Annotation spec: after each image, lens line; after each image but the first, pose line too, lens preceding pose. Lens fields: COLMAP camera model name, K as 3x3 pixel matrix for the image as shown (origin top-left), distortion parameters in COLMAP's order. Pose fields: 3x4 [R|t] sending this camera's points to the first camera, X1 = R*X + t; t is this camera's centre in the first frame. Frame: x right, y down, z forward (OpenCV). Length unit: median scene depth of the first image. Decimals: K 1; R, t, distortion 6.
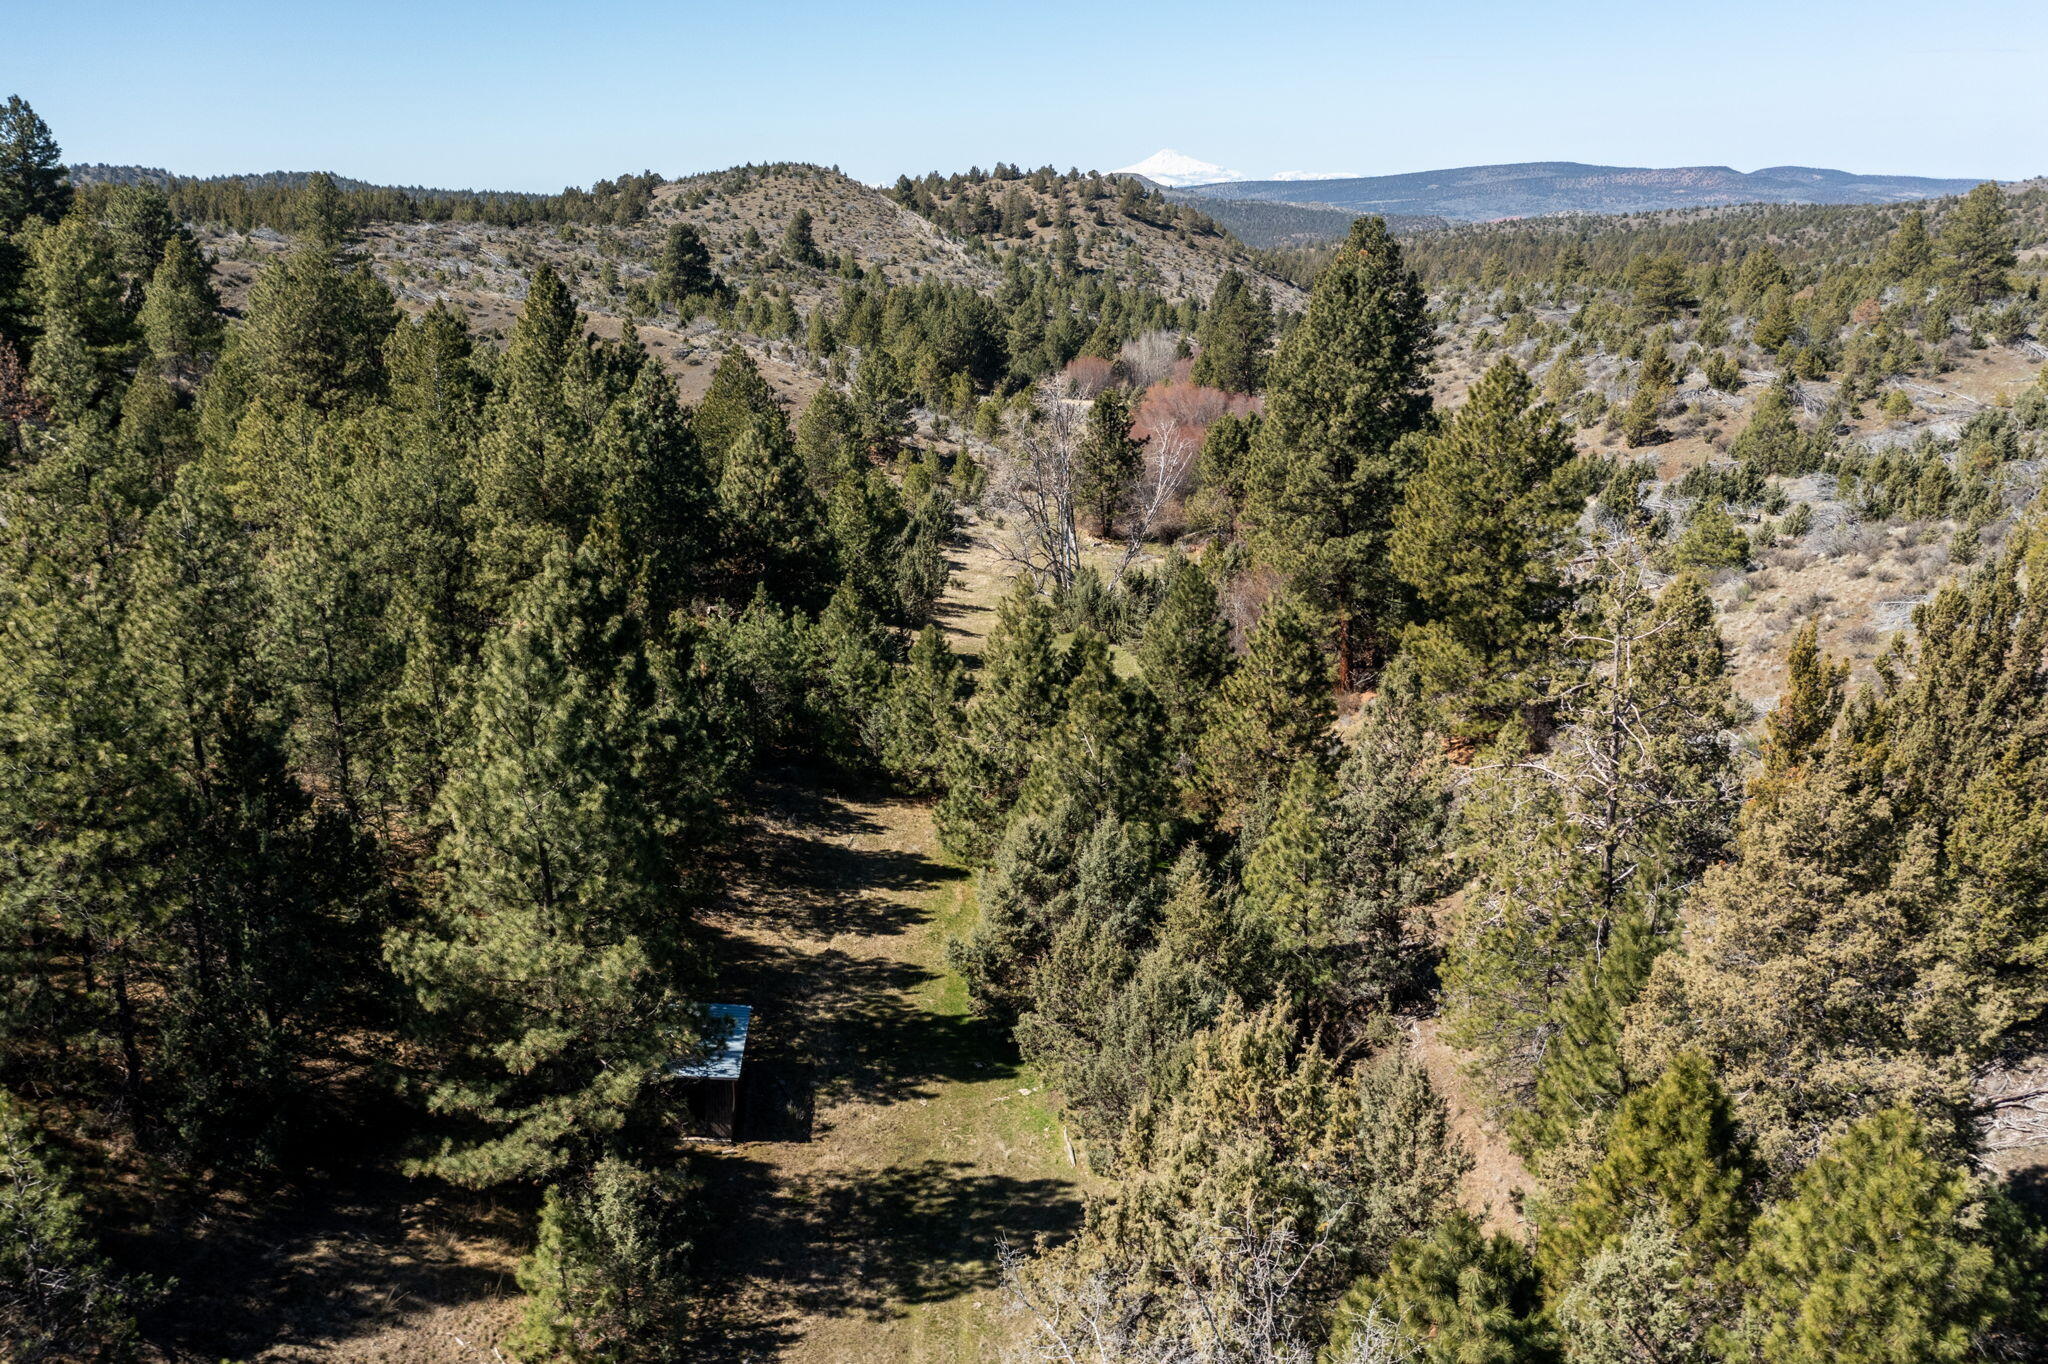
lens RADIAL K [[1607.7, 0, 1015.0], [0, 1607.7, 682.5], [0, 0, 1]] dist [-0.021836, 0.006734]
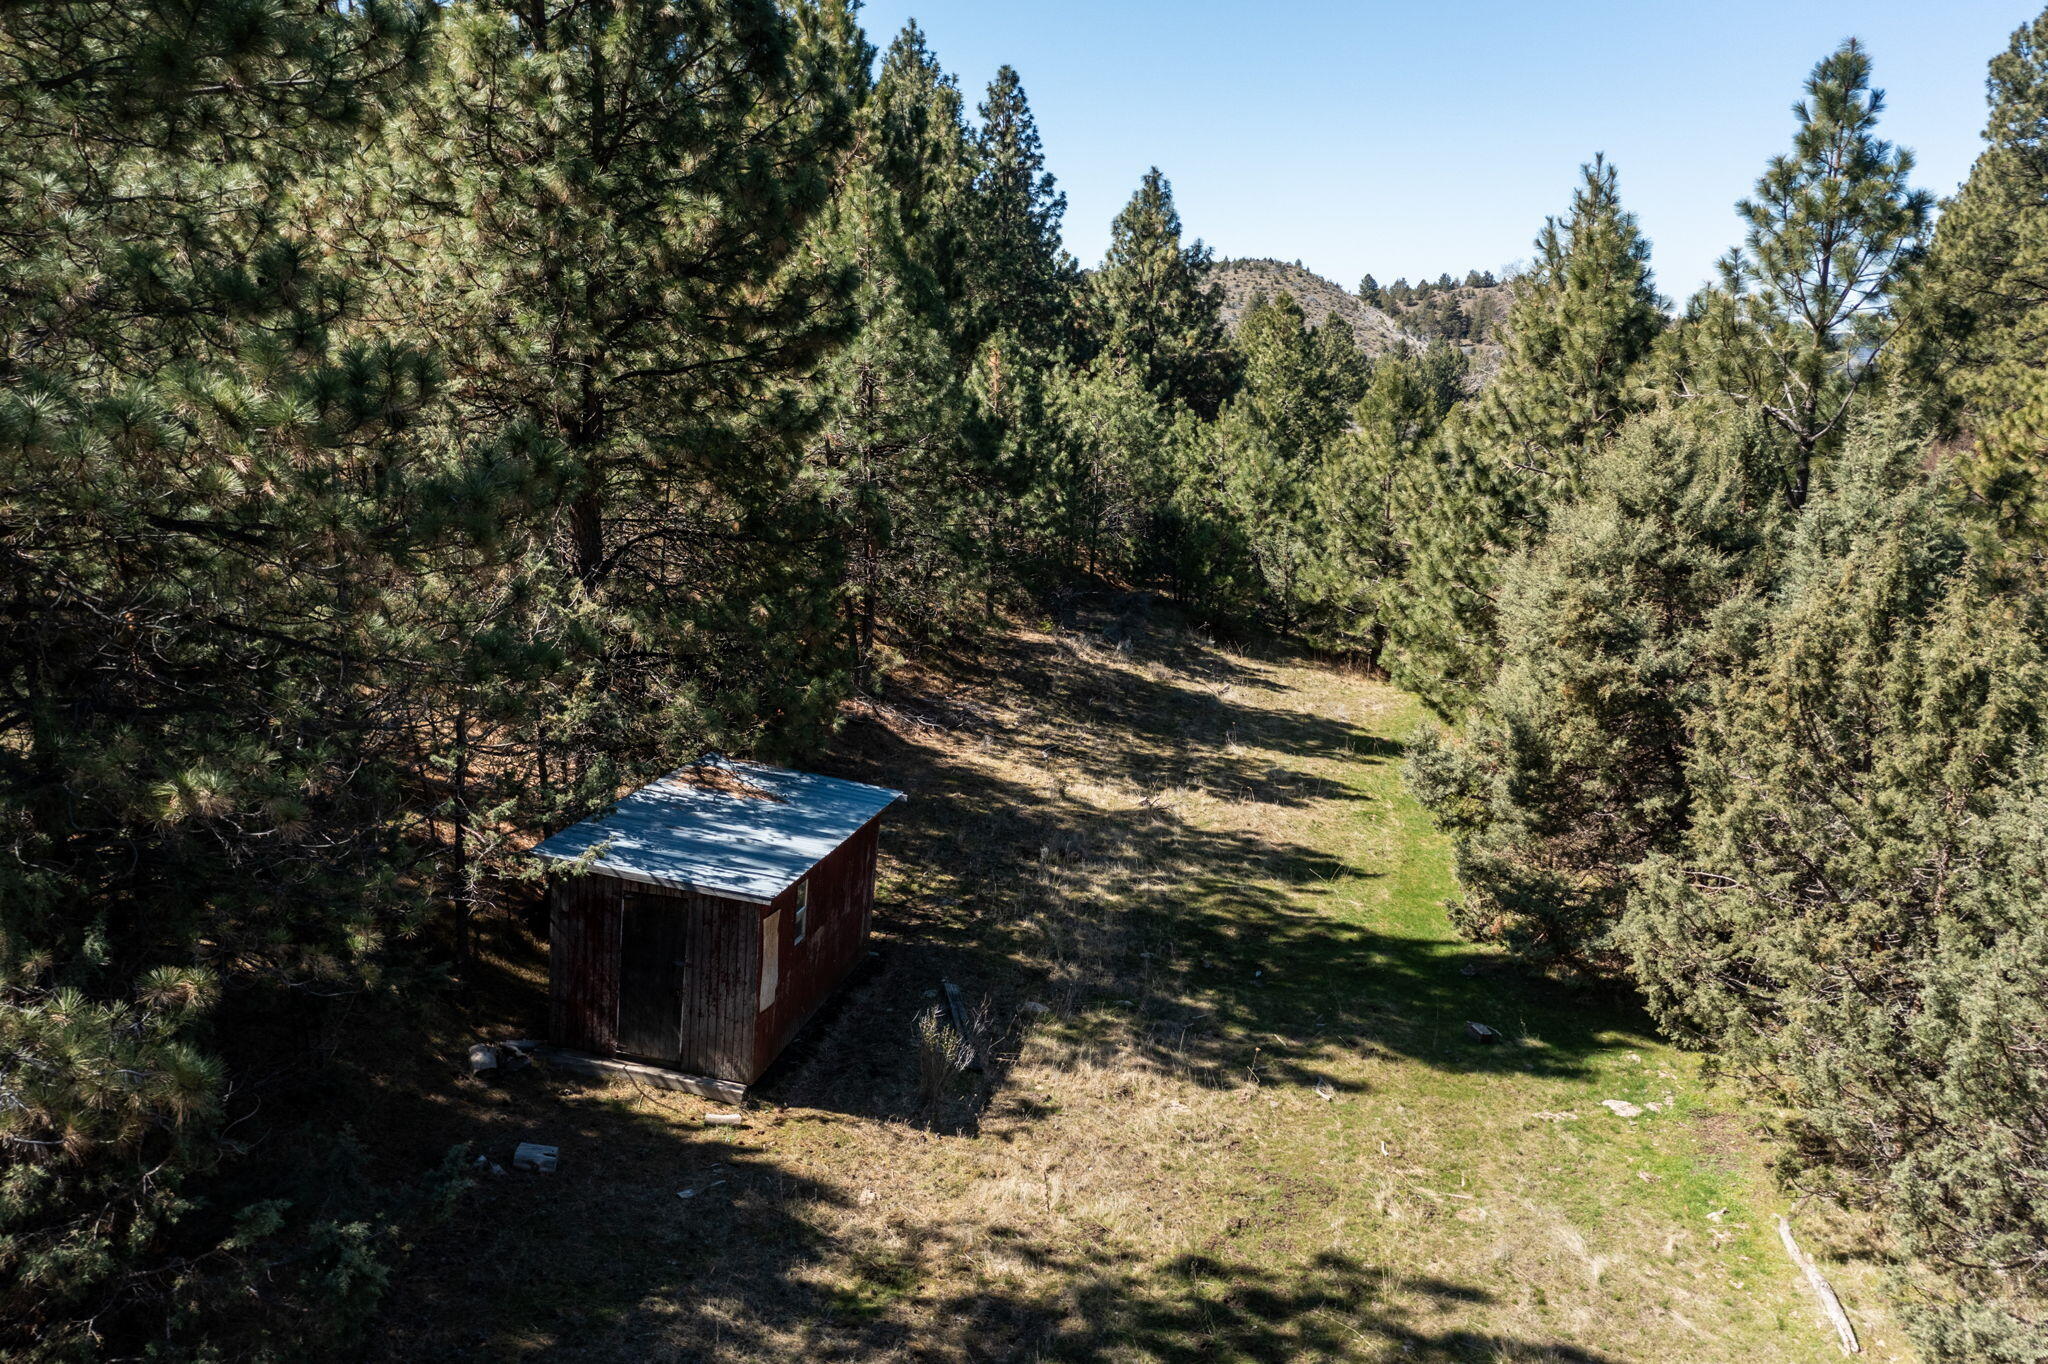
lens RADIAL K [[1607.7, 0, 1027.4], [0, 1607.7, 683.9], [0, 0, 1]] dist [-0.021836, 0.006734]
pose [[0.963793, 0.073486, -0.256324, -0.011880], [-0.095060, 0.992806, -0.072801, 0.067212], [0.249130, 0.094531, 0.963845, 0.210082]]
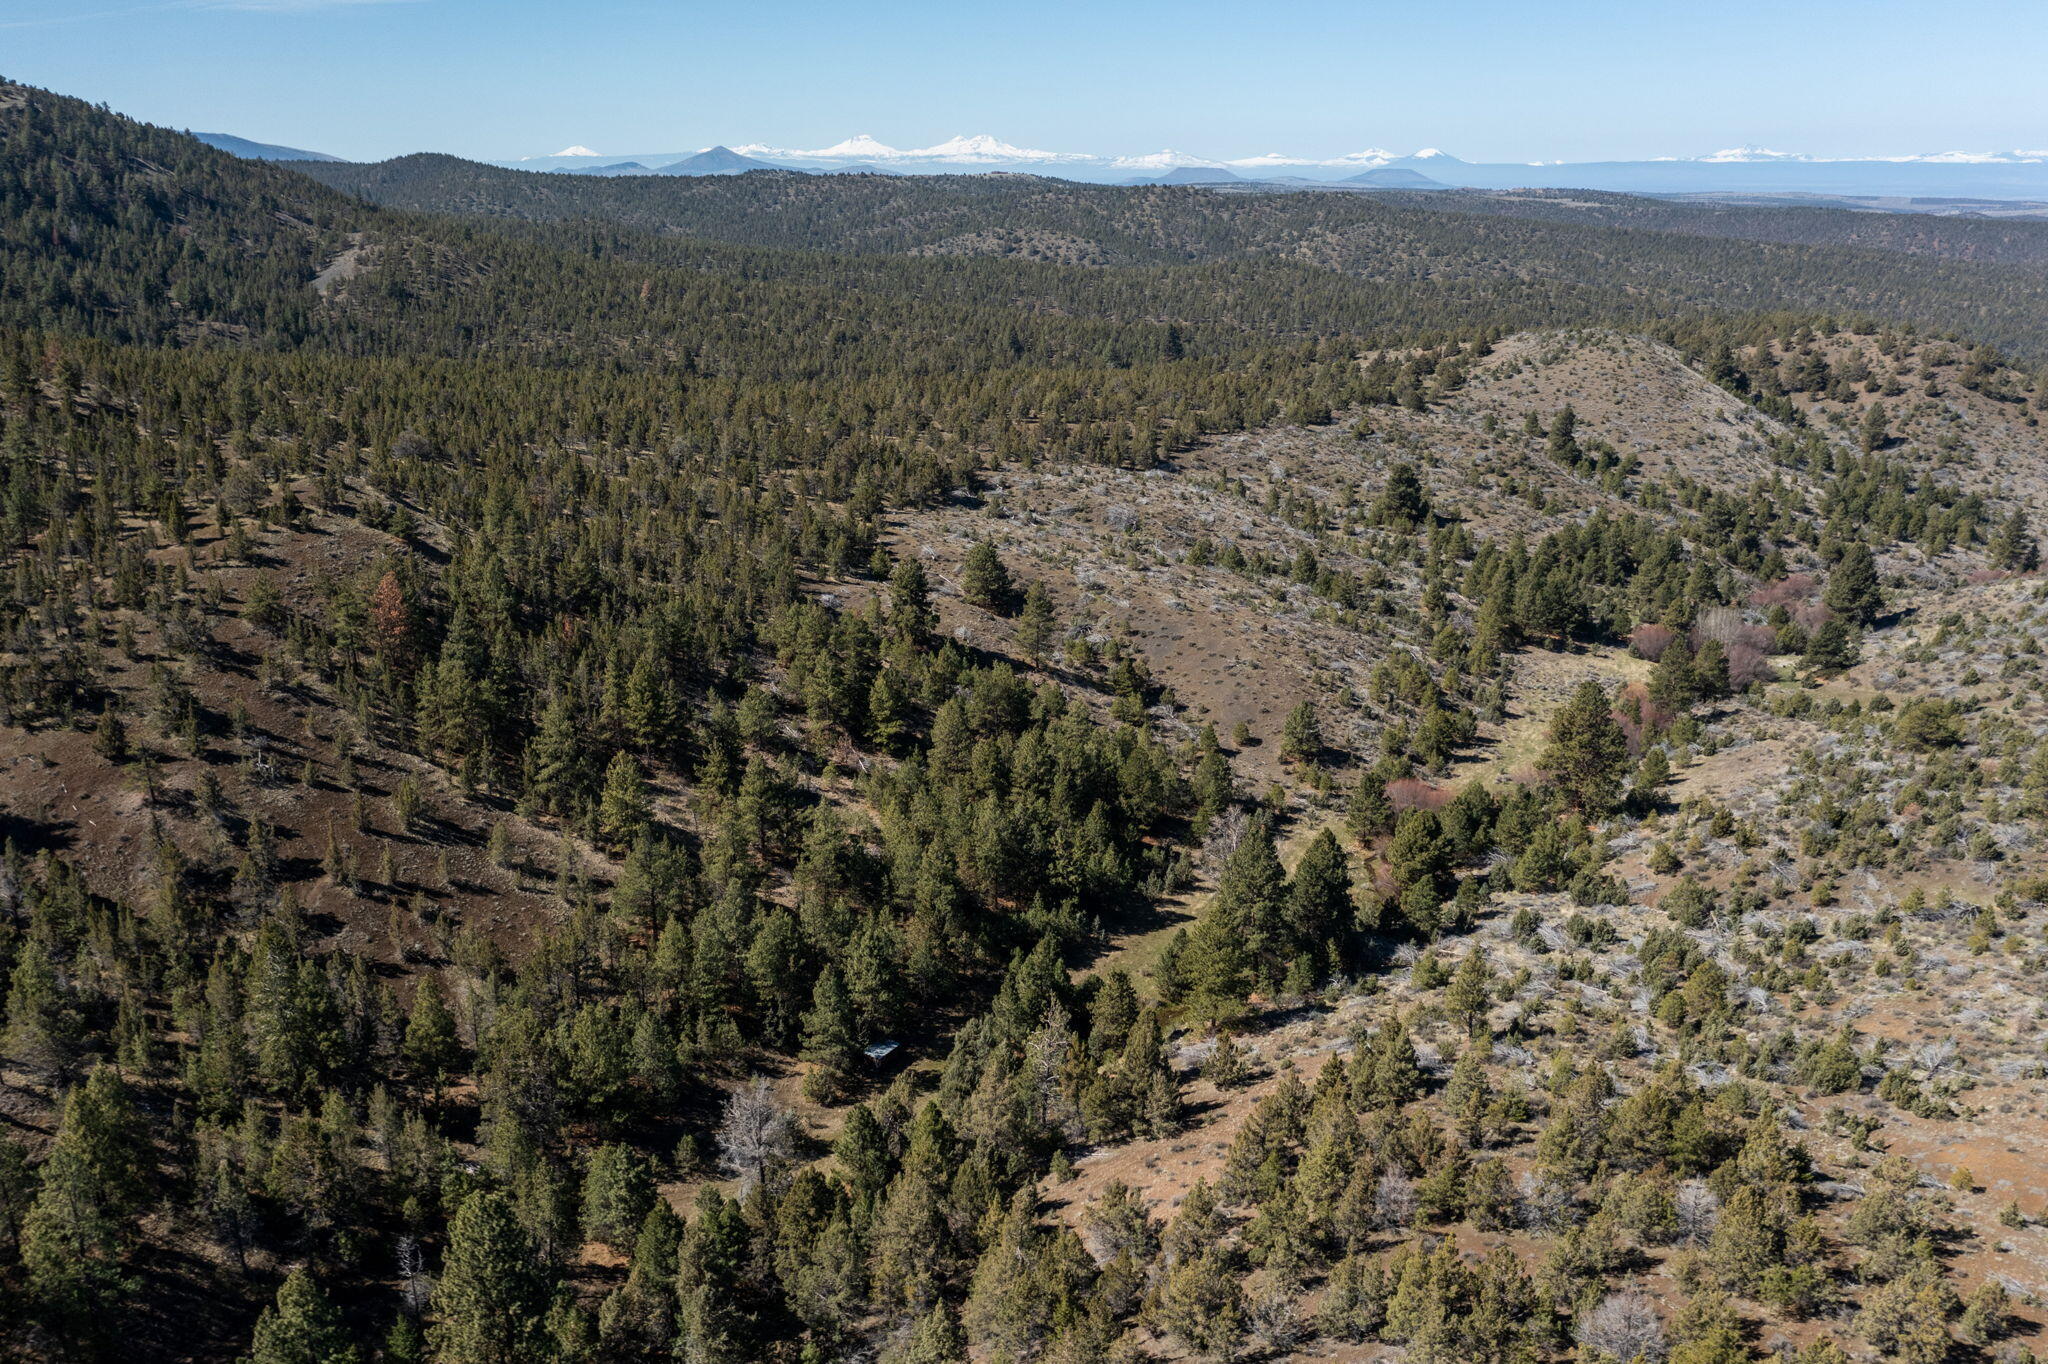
lens RADIAL K [[1607.7, 0, 1027.2], [0, 1607.7, 682.8], [0, 0, 1]] dist [-0.021836, 0.006734]
pose [[0.825086, 0.186594, -0.533307, 0.712923], [-0.174698, 0.981892, 0.073268, -0.357308], [0.537321, 0.032716, 0.842743, -0.781268]]
